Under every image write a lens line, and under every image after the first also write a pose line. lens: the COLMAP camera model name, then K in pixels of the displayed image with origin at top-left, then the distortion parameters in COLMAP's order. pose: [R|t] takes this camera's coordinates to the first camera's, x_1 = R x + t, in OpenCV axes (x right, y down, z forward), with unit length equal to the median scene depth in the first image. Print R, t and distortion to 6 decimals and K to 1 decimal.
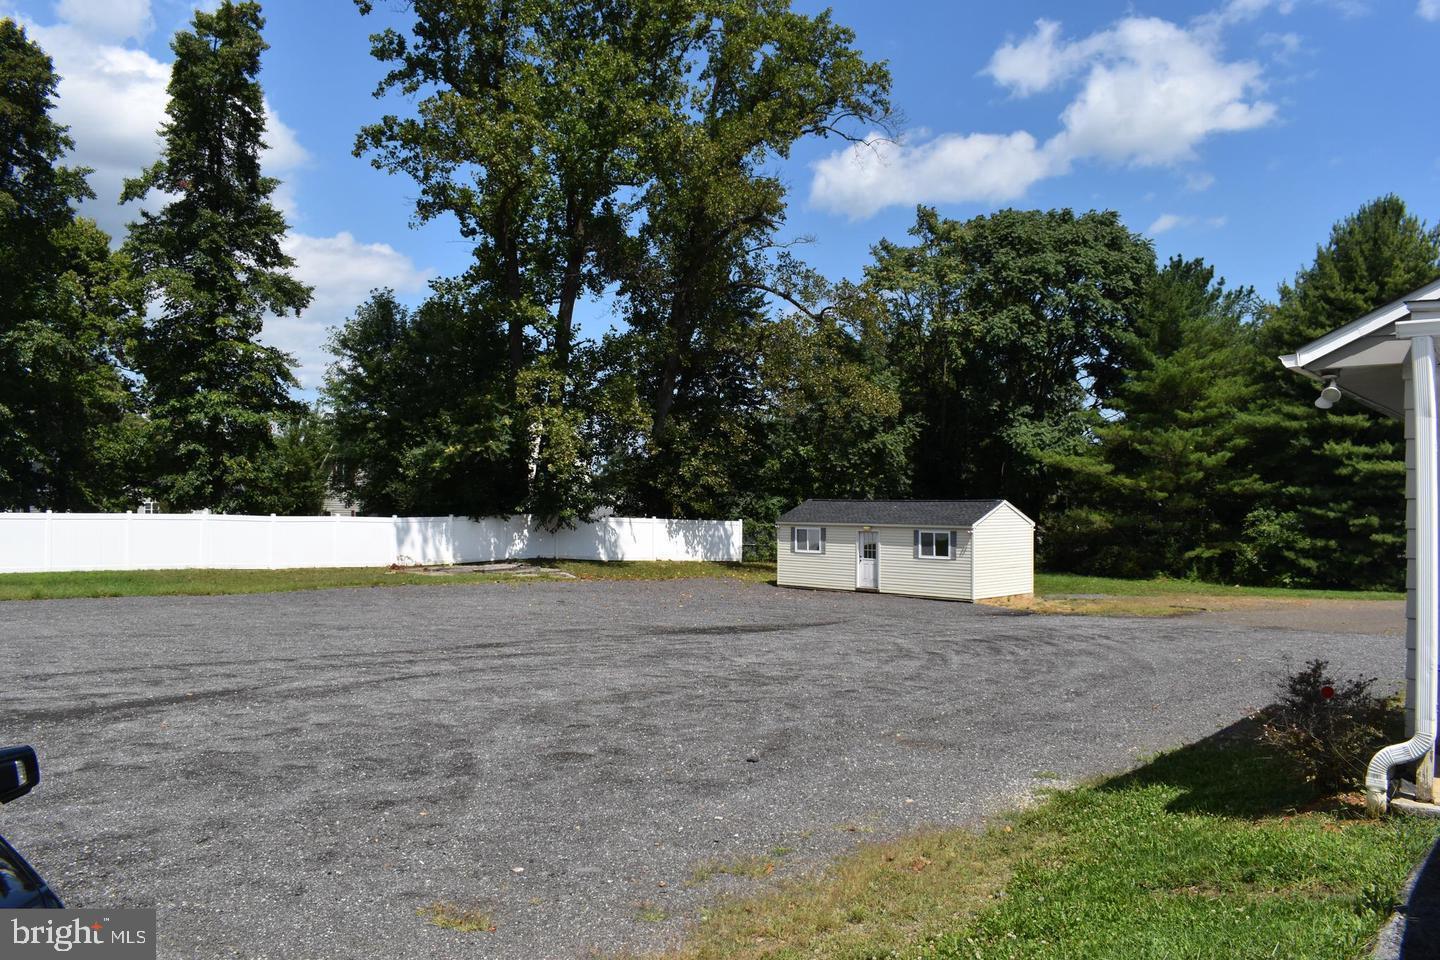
lens RADIAL K [[1106.7, 0, 717.6], [0, 1106.7, 484.1], [0, 0, 1]] dist [-0.075079, -0.010926]
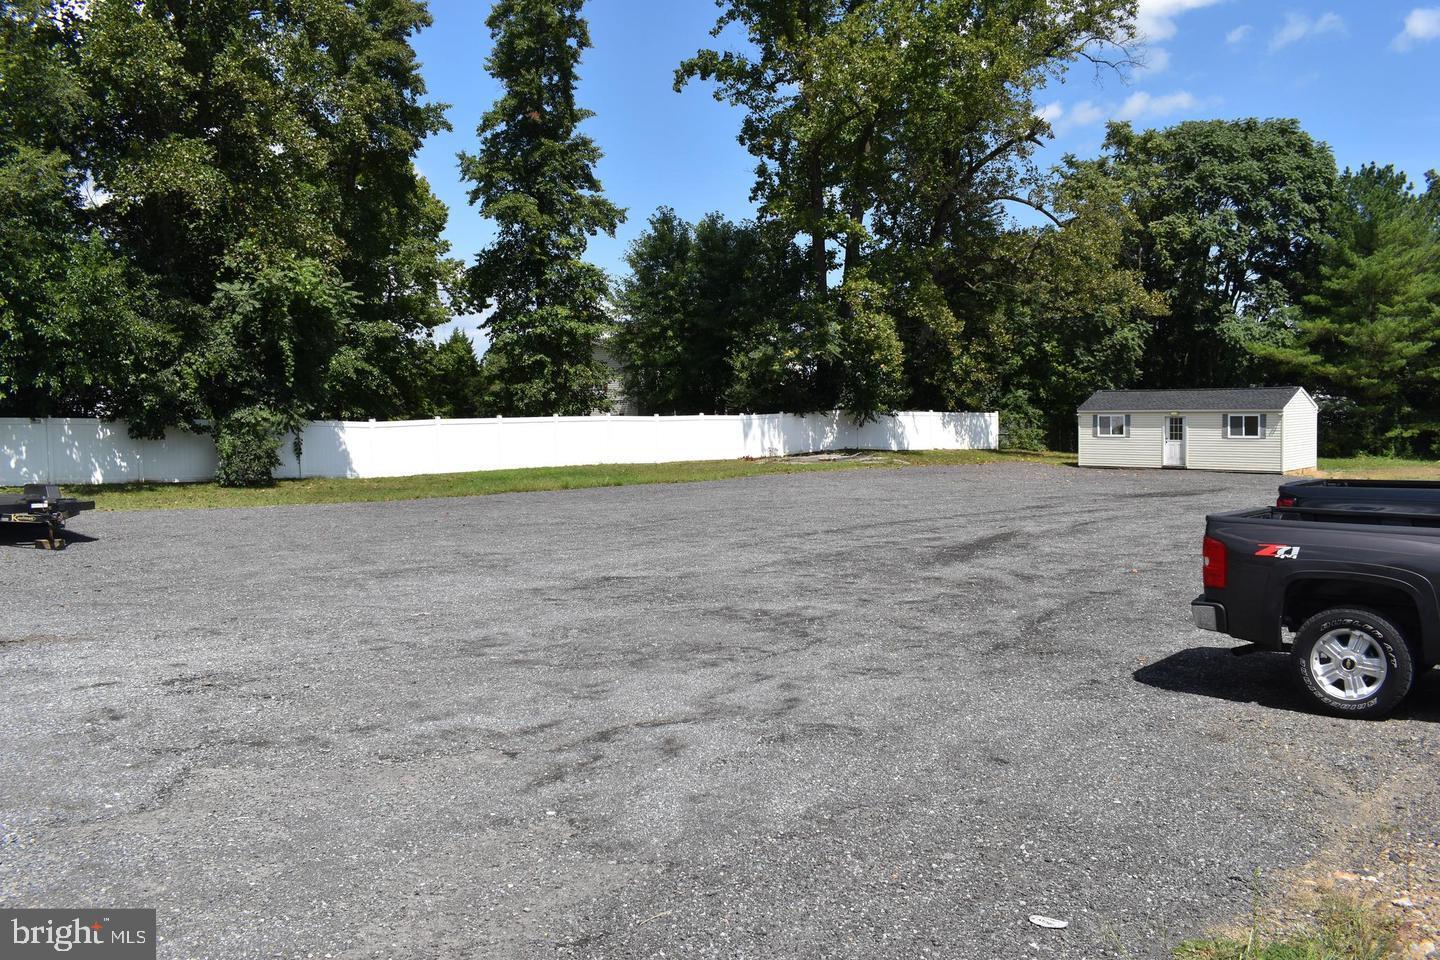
lens RADIAL K [[1106.7, 0, 724.5], [0, 1106.7, 475.1], [0, 0, 1]] dist [-0.075079, -0.010926]
pose [[0.999606, -0.024978, -0.012778, -0.250589], [0.025932, 0.996382, 0.080932, -0.000552], [0.010710, -0.081232, 0.996638, -0.115562]]
